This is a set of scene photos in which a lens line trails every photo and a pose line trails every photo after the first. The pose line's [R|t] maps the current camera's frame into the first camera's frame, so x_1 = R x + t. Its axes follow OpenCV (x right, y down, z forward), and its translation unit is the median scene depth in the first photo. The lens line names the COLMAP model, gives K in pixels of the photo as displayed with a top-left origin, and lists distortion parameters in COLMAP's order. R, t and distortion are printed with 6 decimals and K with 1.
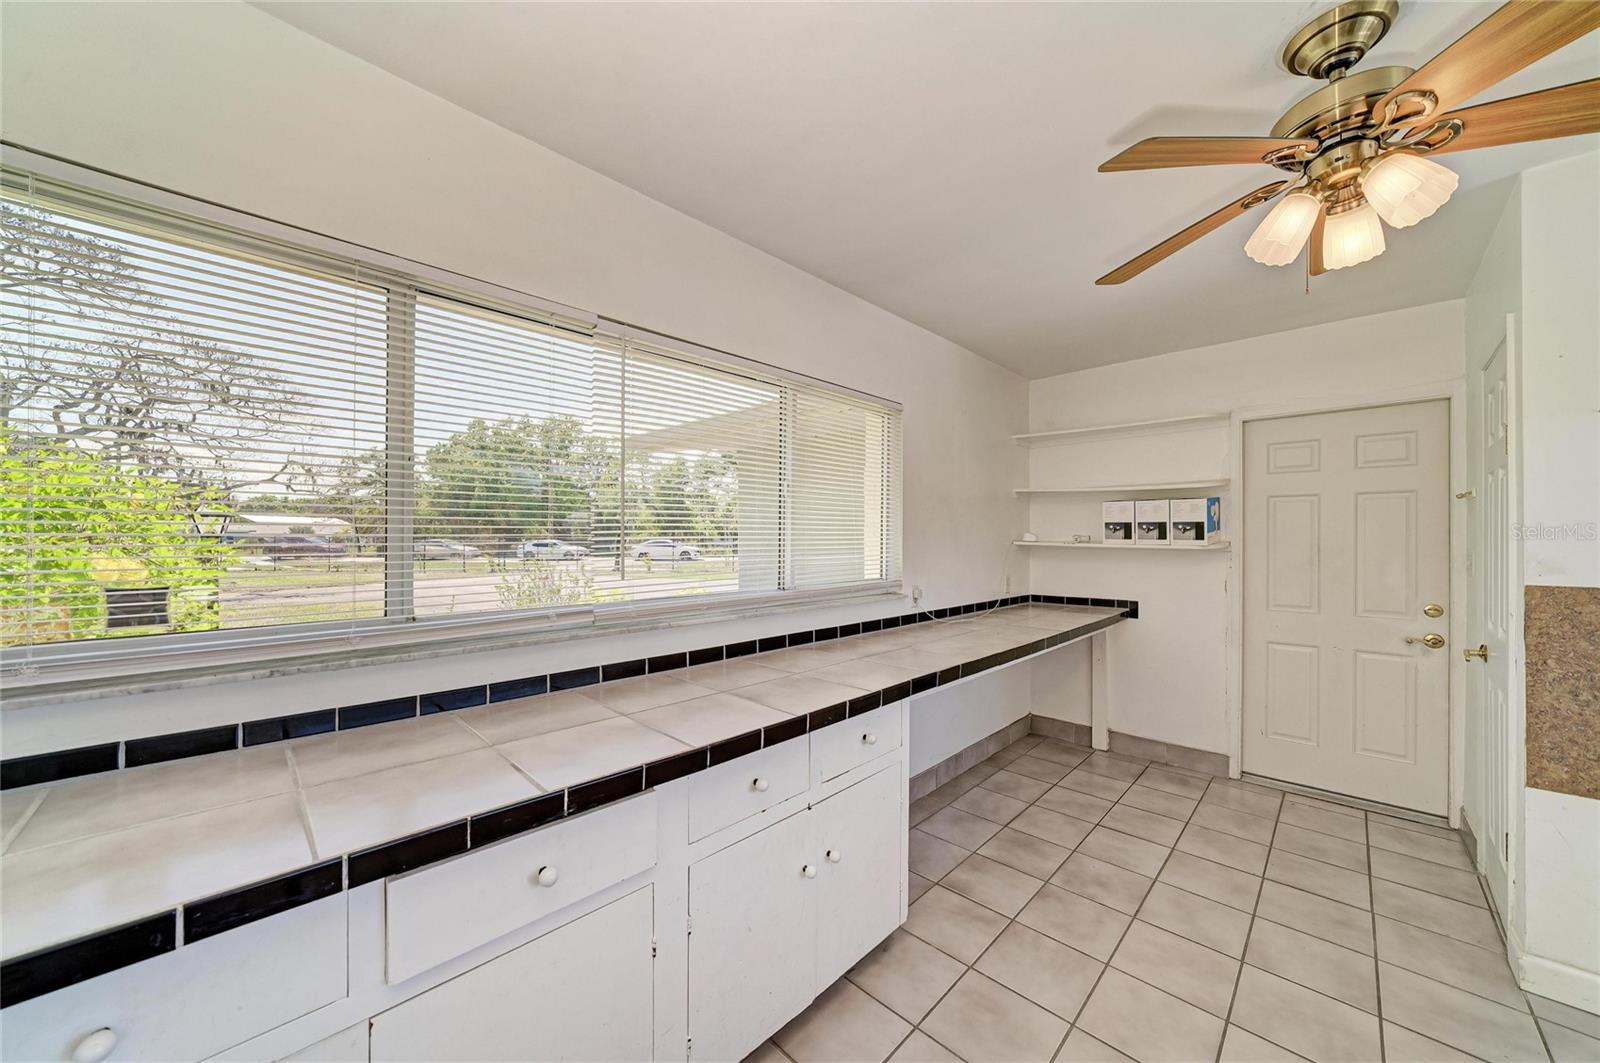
lens RADIAL K [[559.9, 0, 802.3], [0, 559.9, 545.4], [0, 0, 1]] dist [-0.000628, -0.000083]
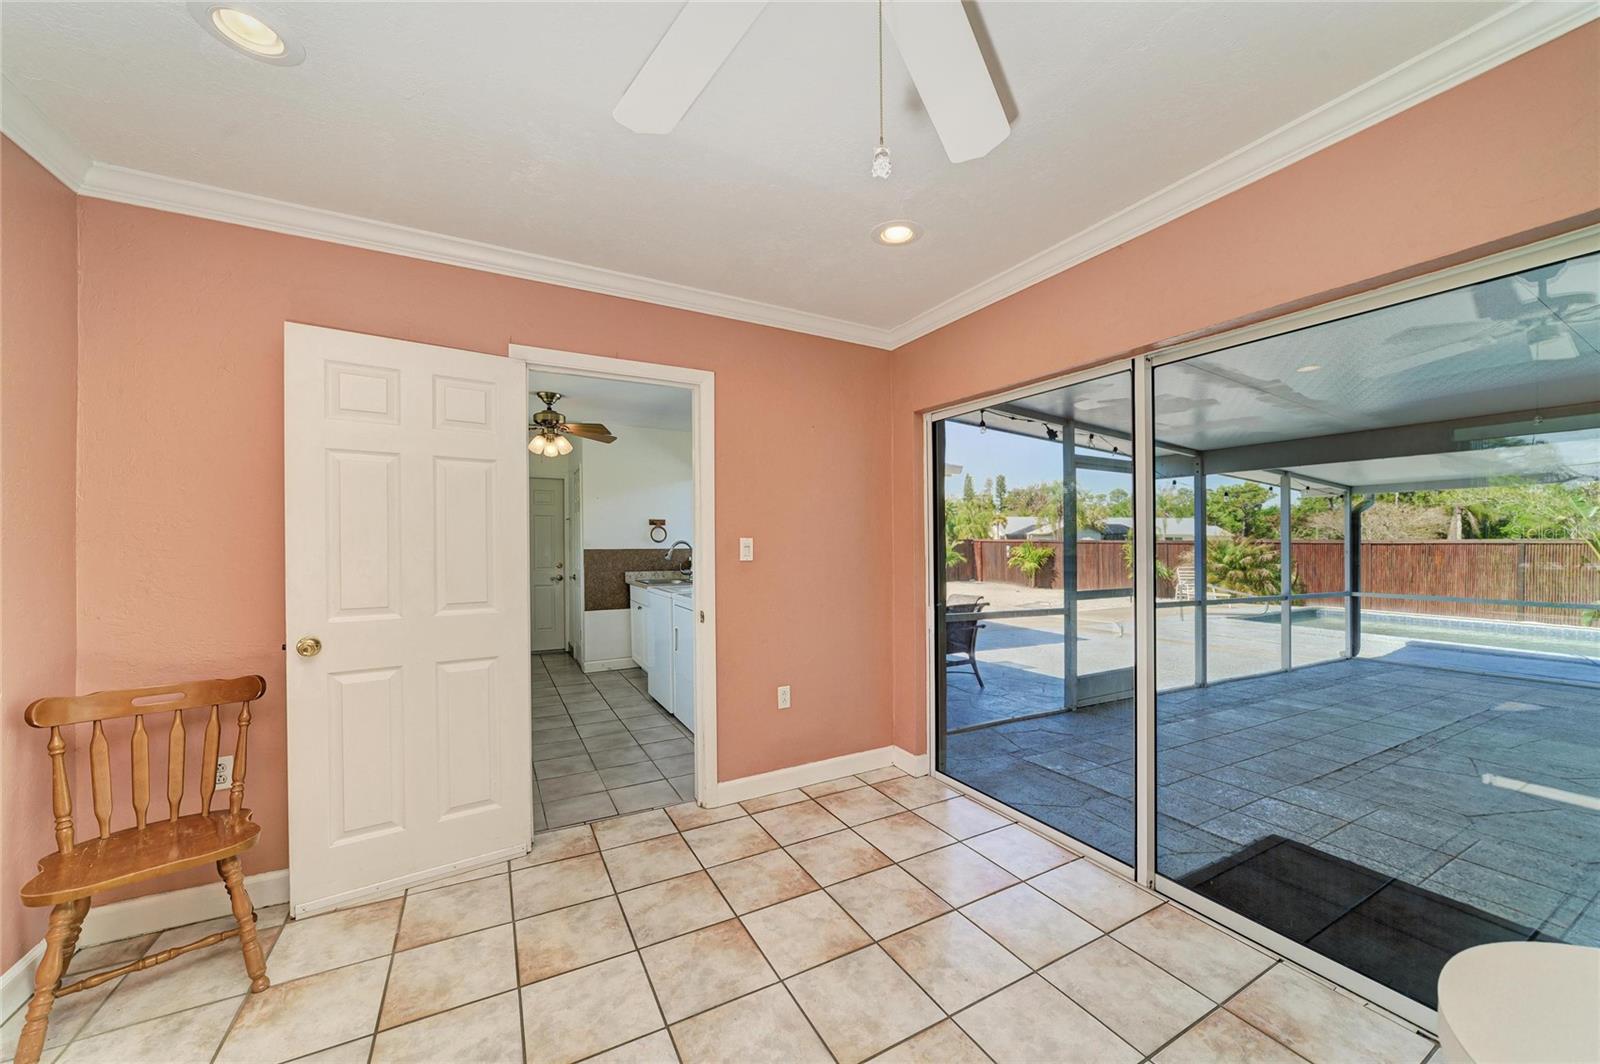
lens RADIAL K [[559.9, 0, 802.3], [0, 559.9, 545.9], [0, 0, 1]] dist [-0.000628, -0.000083]
pose [[0.284360, -0.002420, 0.958715, -1.049584], [0.010049, 0.999949, -0.000456, 0.050158], [-0.958665, 0.009764, 0.284370, -0.817847]]
